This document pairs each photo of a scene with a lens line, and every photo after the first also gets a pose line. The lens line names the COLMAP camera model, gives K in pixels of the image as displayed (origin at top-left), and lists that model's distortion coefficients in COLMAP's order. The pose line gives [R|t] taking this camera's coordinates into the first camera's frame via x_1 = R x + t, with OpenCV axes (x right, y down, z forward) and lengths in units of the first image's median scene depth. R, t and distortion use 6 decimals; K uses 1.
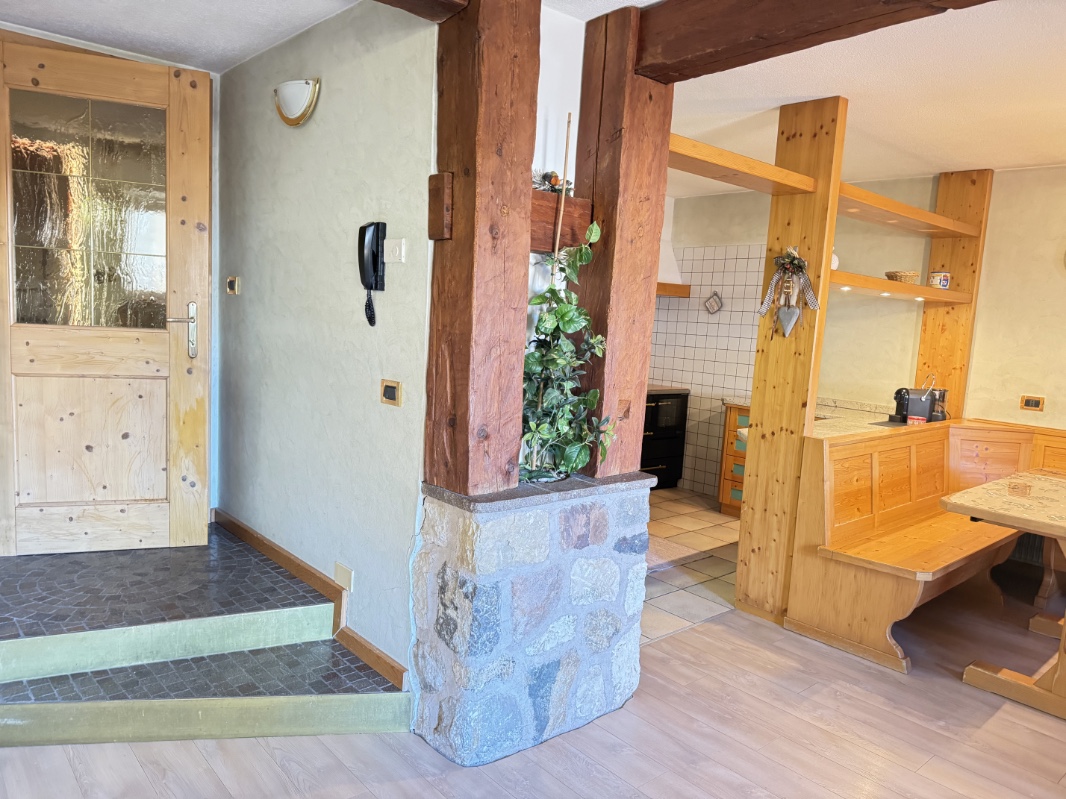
lens RADIAL K [[753.4, 0, 536.1], [0, 753.4, 401.5], [0, 0, 1]] dist [0.066025, -0.079401]
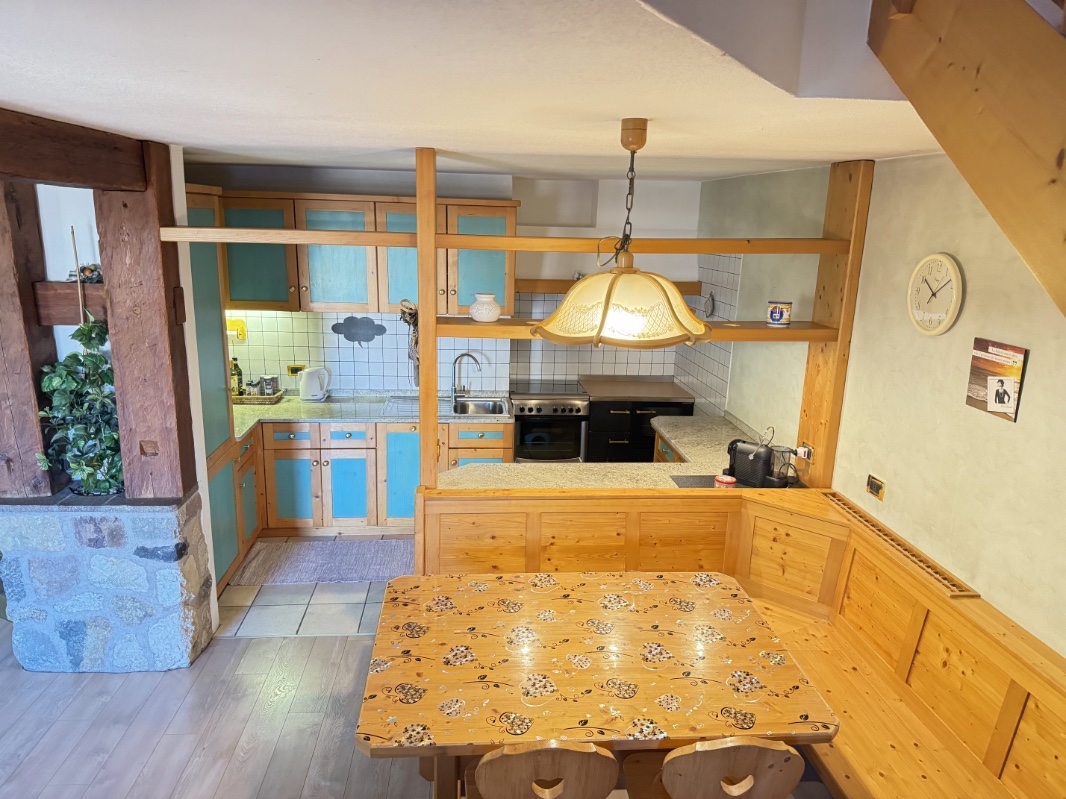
lens RADIAL K [[753.4, 0, 533.7], [0, 753.4, 393.9], [0, 0, 1]] dist [0.066025, -0.079401]
pose [[0.791925, 0.106090, -0.601331, 1.482700], [-0.050868, 0.992830, 0.108170, -0.269890], [0.608496, -0.055074, 0.791644, 0.407629]]
